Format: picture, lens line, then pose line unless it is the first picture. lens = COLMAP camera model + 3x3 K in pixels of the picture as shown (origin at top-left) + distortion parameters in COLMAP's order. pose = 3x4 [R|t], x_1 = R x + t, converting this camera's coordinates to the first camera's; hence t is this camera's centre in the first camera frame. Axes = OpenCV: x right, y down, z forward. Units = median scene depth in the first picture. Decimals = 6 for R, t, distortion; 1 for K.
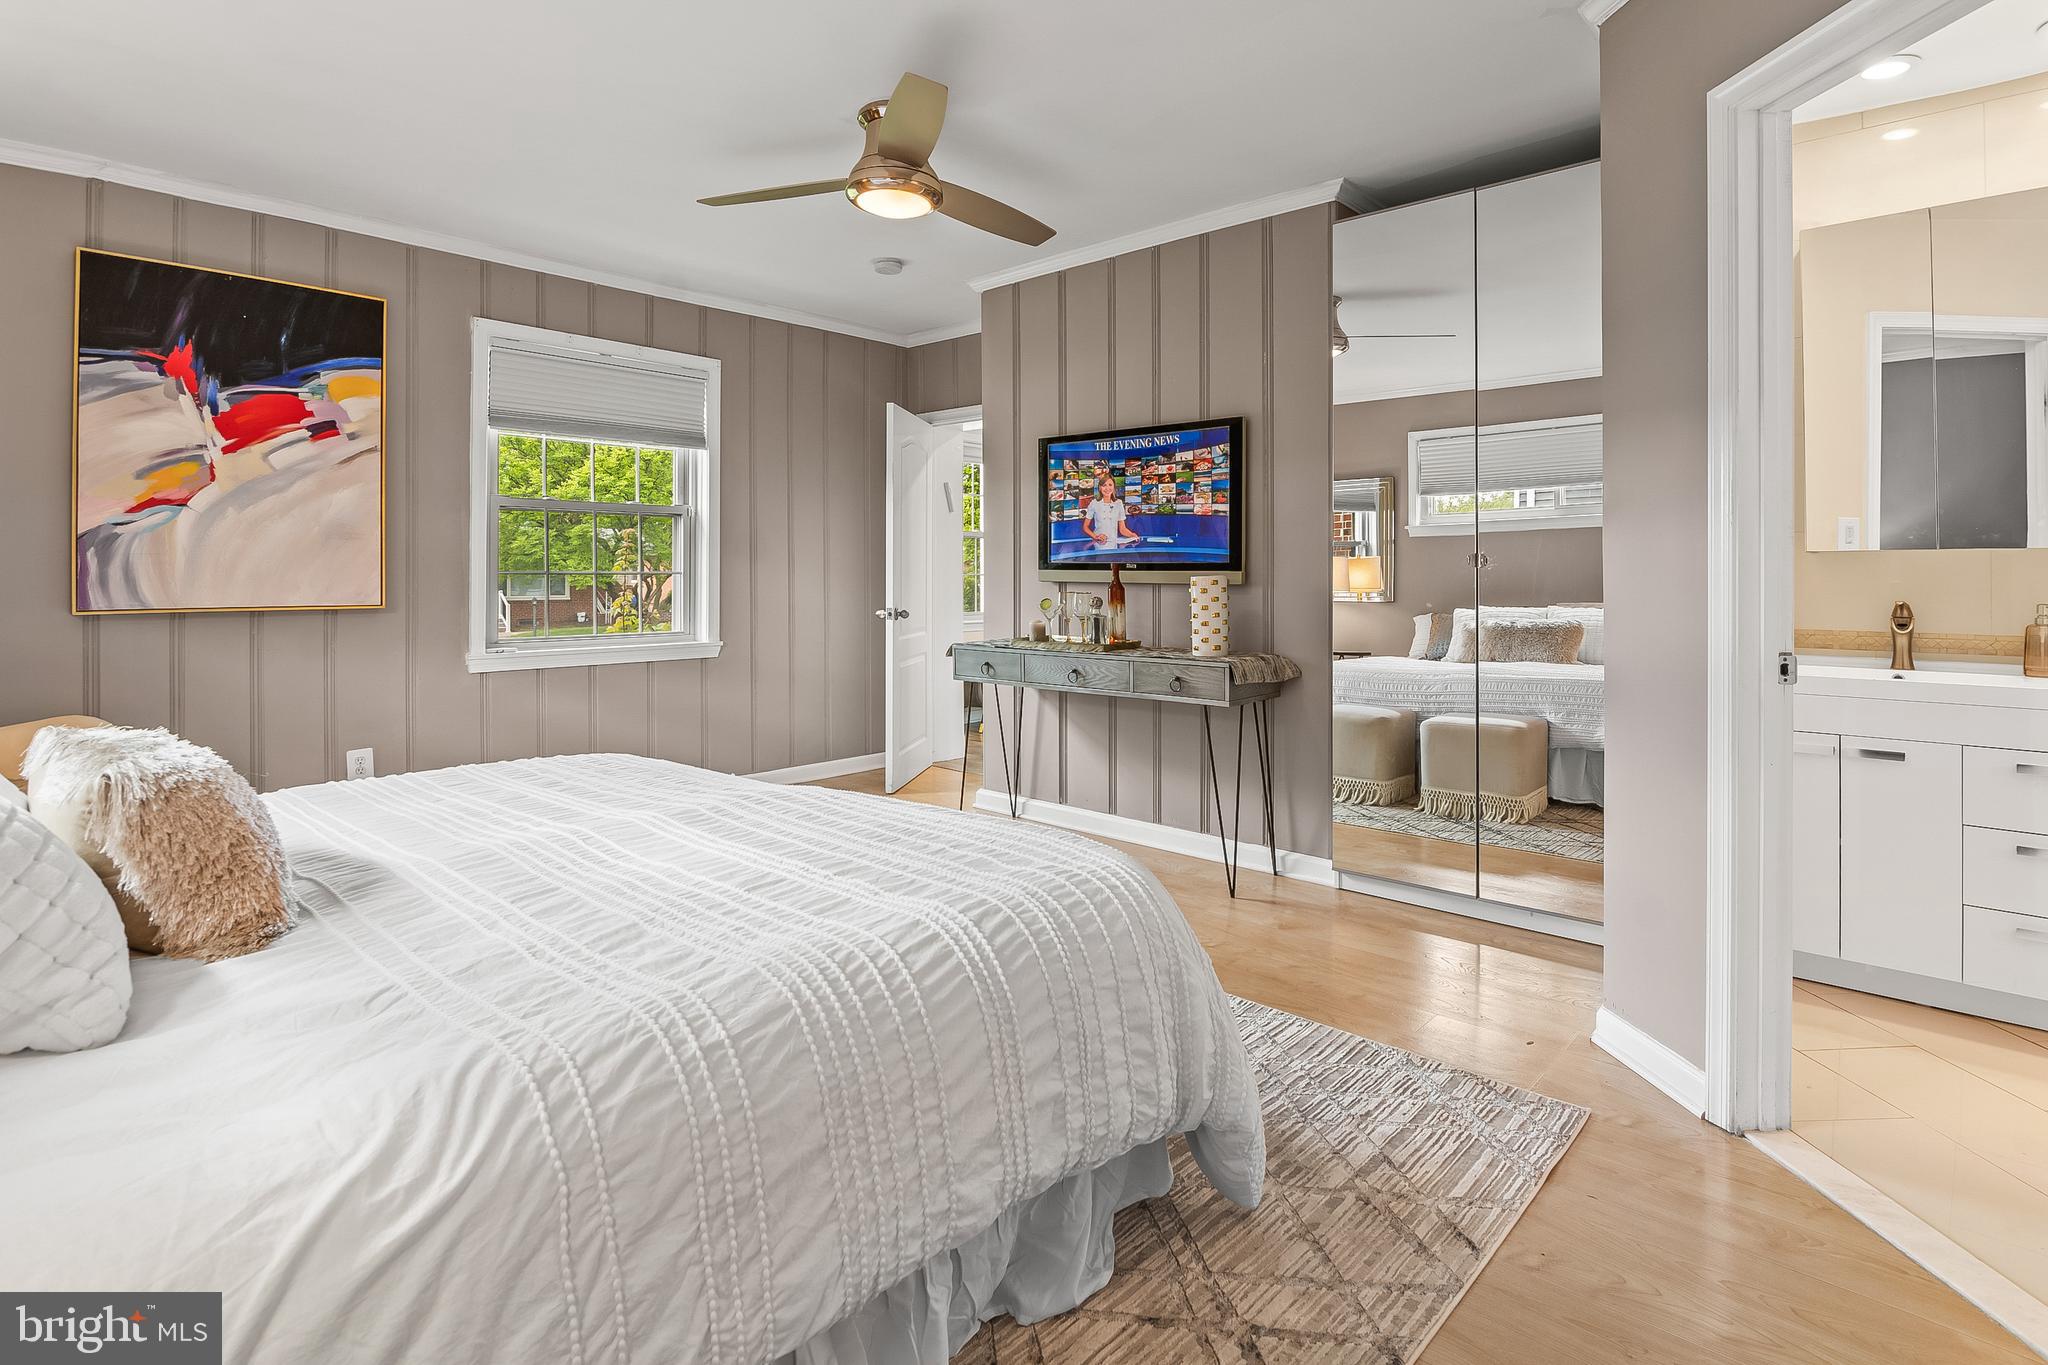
lens RADIAL K [[1013.6, 0, 1043.4], [0, 1013.6, 567.8], [0, 0, 1]] dist [-0.002891, -0.006776]
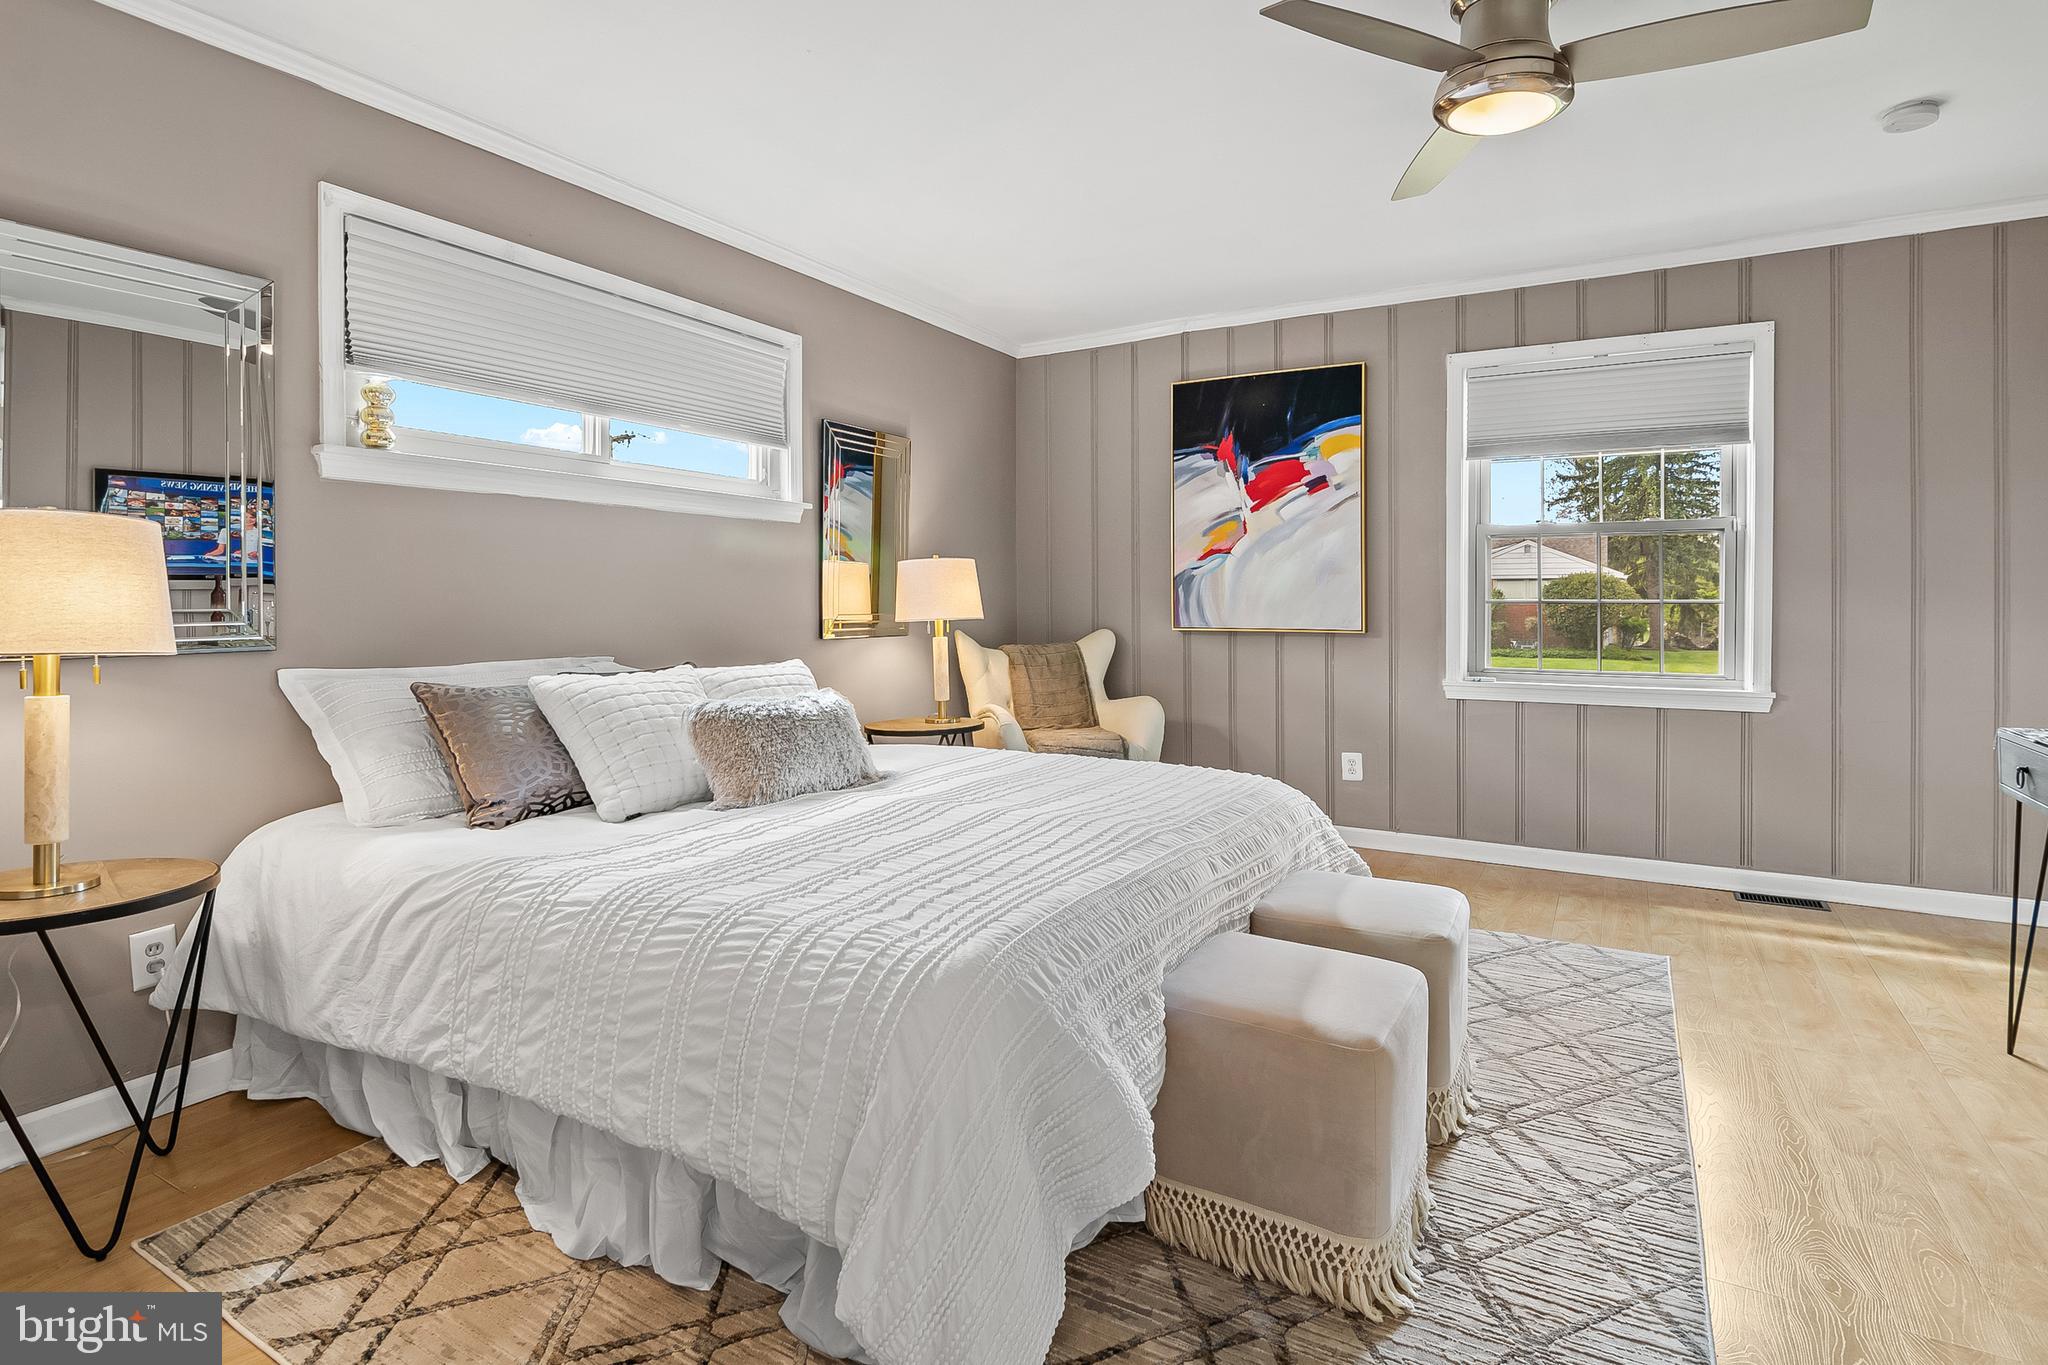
lens RADIAL K [[1013.6, 0, 1019.6], [0, 1013.6, 630.9], [0, 0, 1]] dist [-0.002891, -0.006776]
pose [[0.225953, 0.034522, -0.973526, 0.404373], [0.007418, 0.999282, 0.037157, -0.008792], [0.974110, -0.015618, 0.225535, 0.383336]]
